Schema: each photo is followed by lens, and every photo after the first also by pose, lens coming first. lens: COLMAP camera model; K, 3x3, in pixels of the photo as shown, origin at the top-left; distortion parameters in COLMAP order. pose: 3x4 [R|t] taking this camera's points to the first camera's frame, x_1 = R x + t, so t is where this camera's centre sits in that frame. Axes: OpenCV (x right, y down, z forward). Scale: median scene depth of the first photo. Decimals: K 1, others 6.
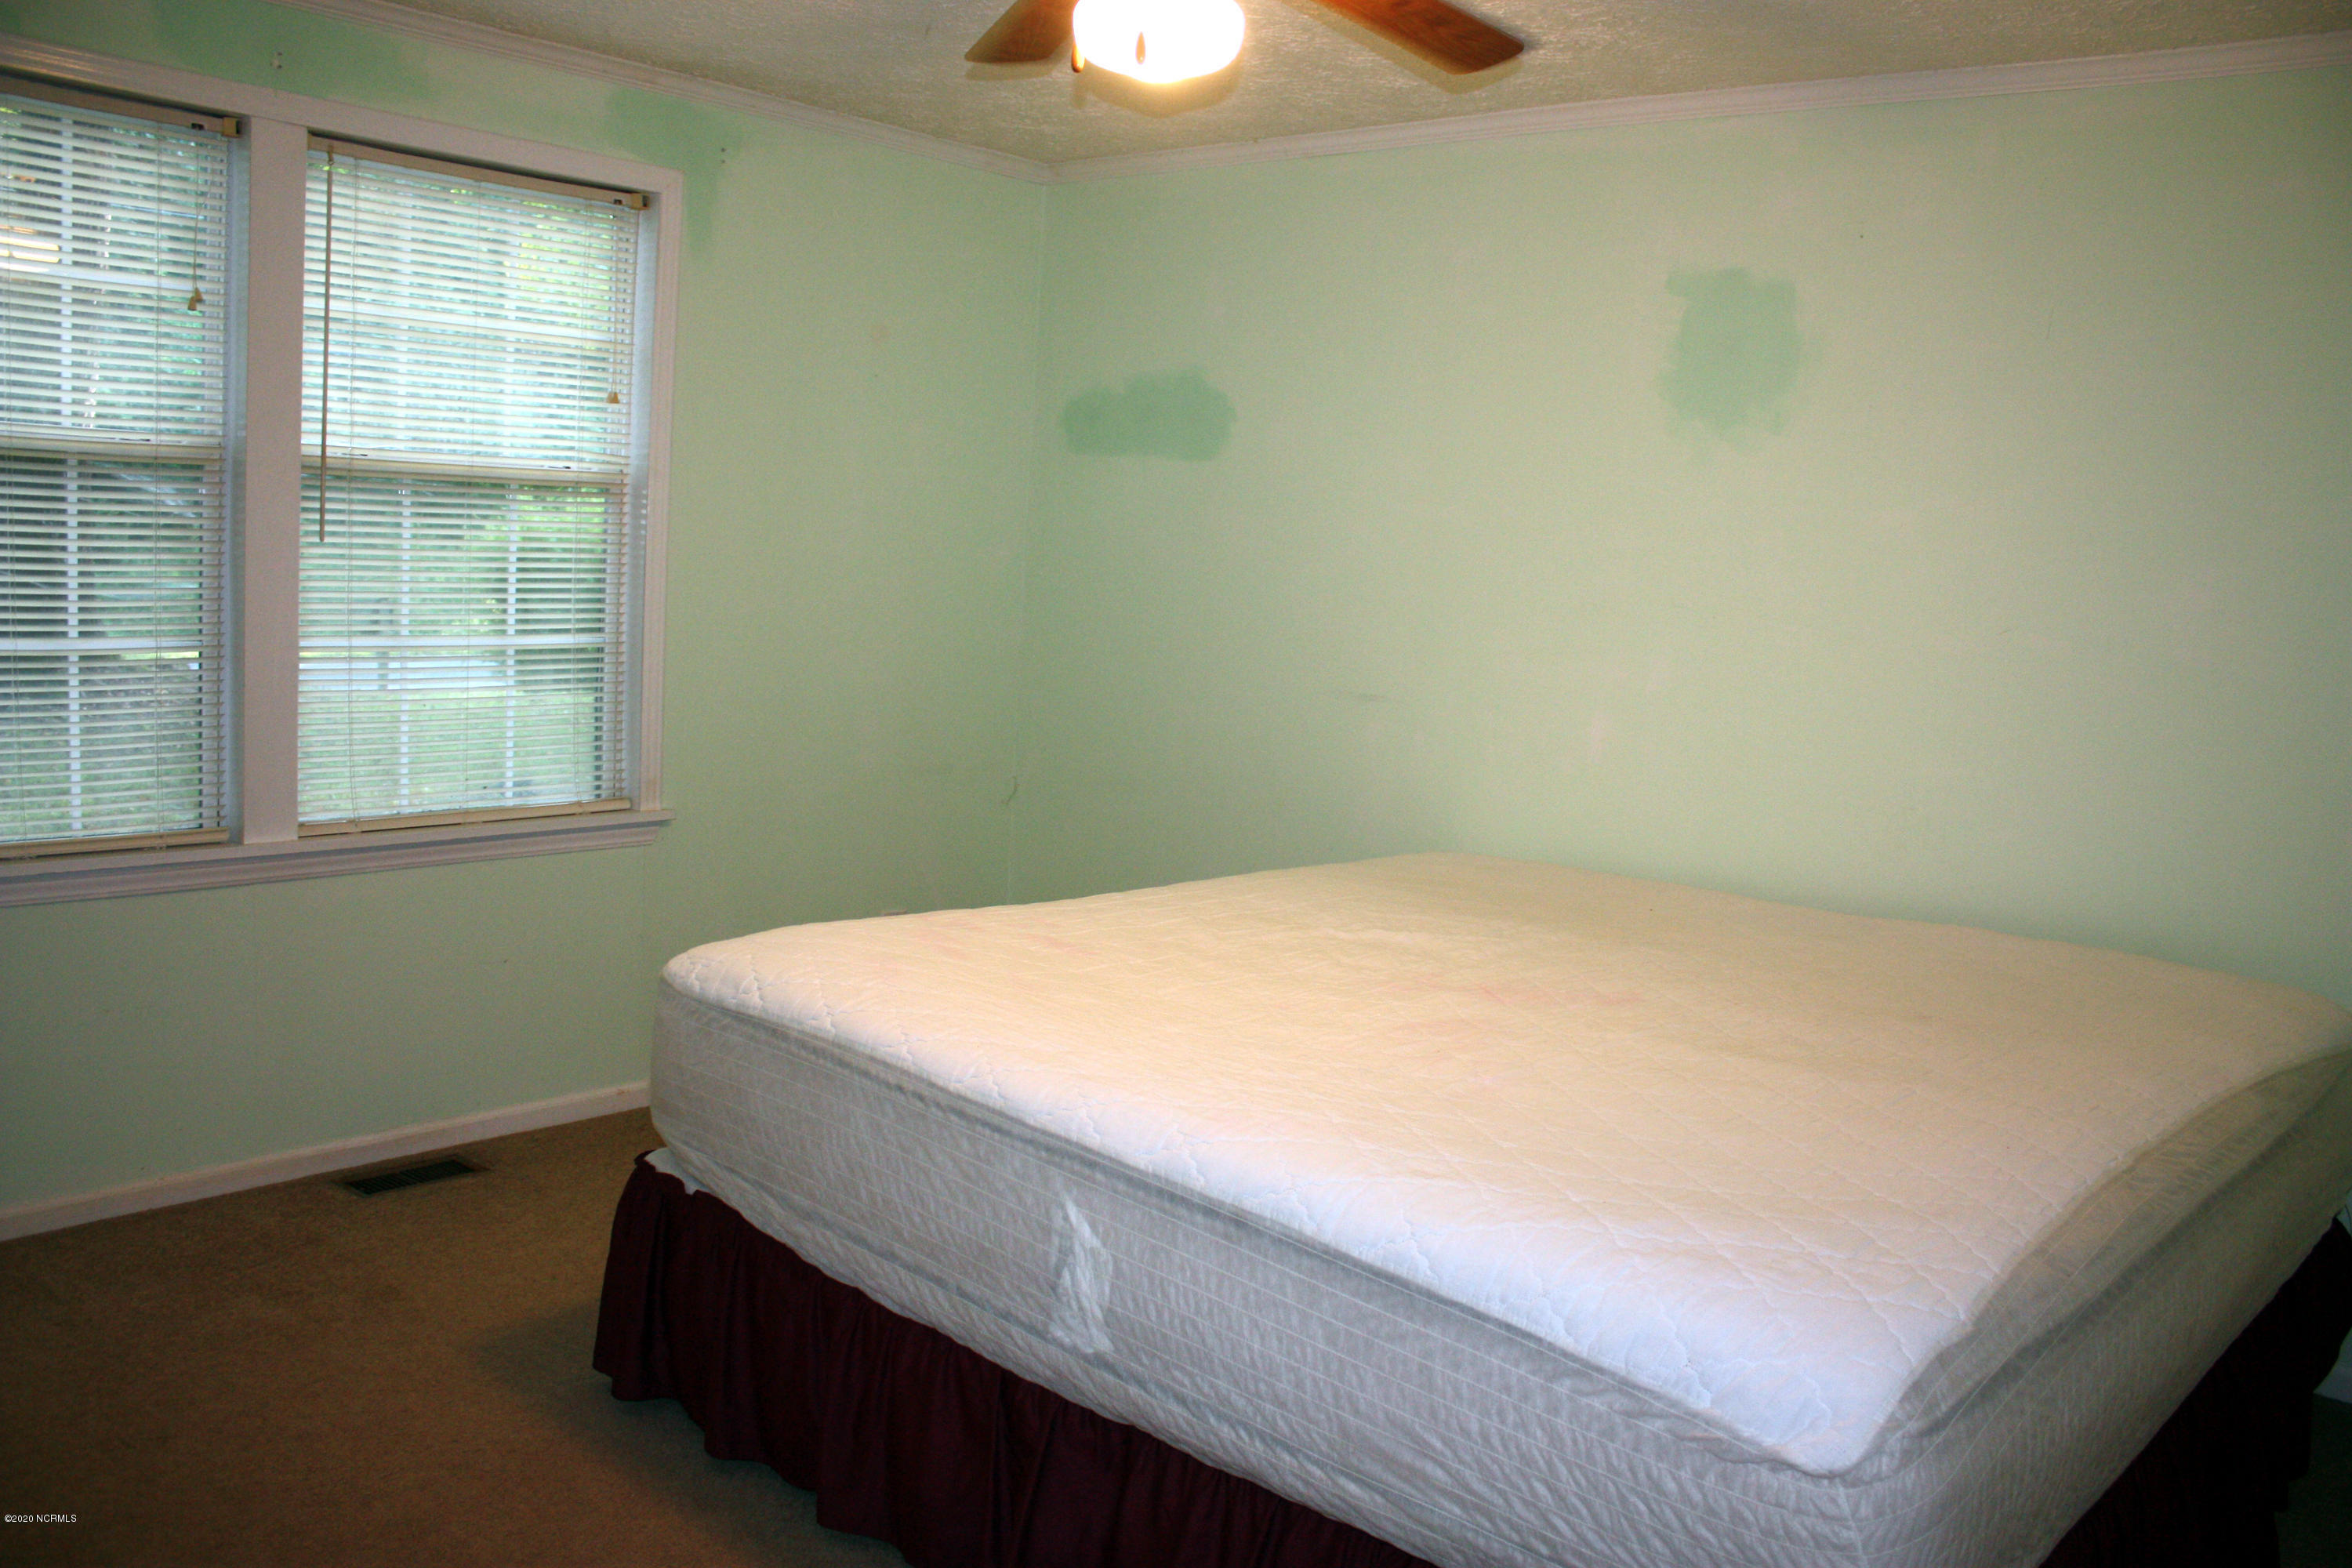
lens RADIAL K [[1948.5, 0, 1176.0], [0, 1948.5, 784.0], [0, 0, 1]] dist [-0.152566, 0.126254]
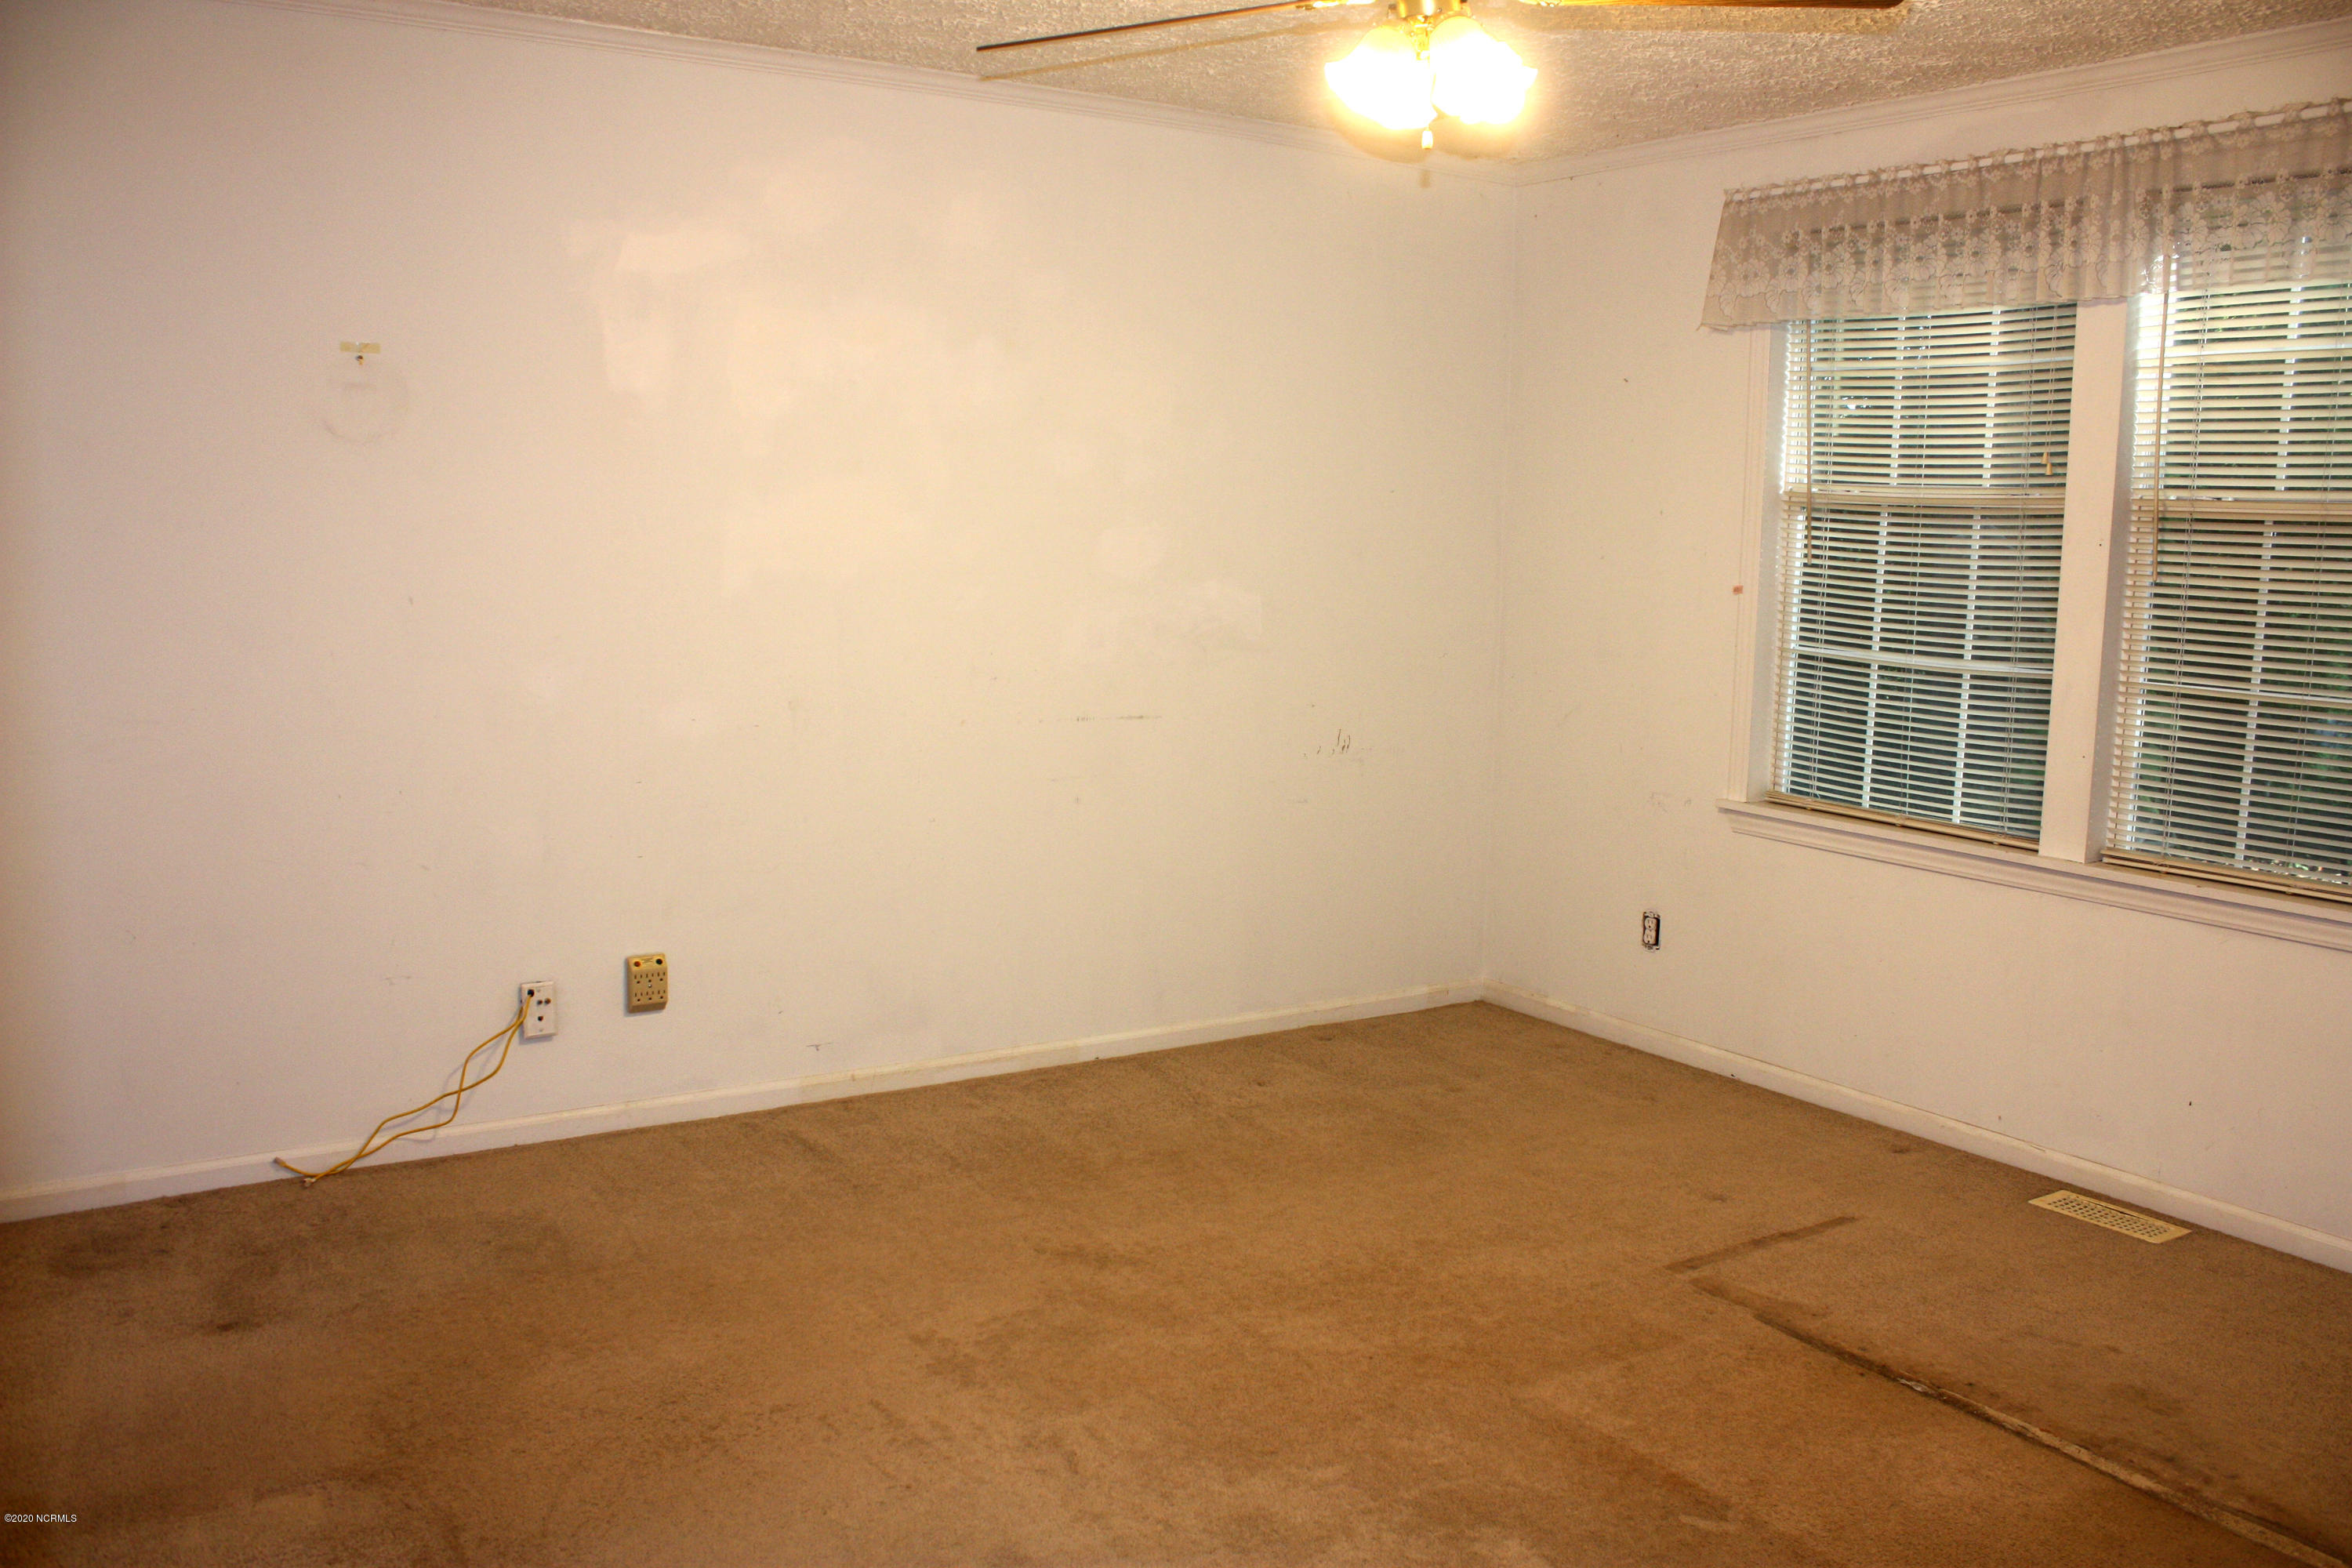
lens RADIAL K [[1948.5, 0, 1176.0], [0, 1948.5, 784.0], [0, 0, 1]] dist [-0.152566, 0.126254]
pose [[-0.290191, 0.070746, -0.954350, 0.751798], [-0.158404, 0.979956, 0.120810, -0.067545], [0.943768, 0.186231, -0.273168, 0.876883]]
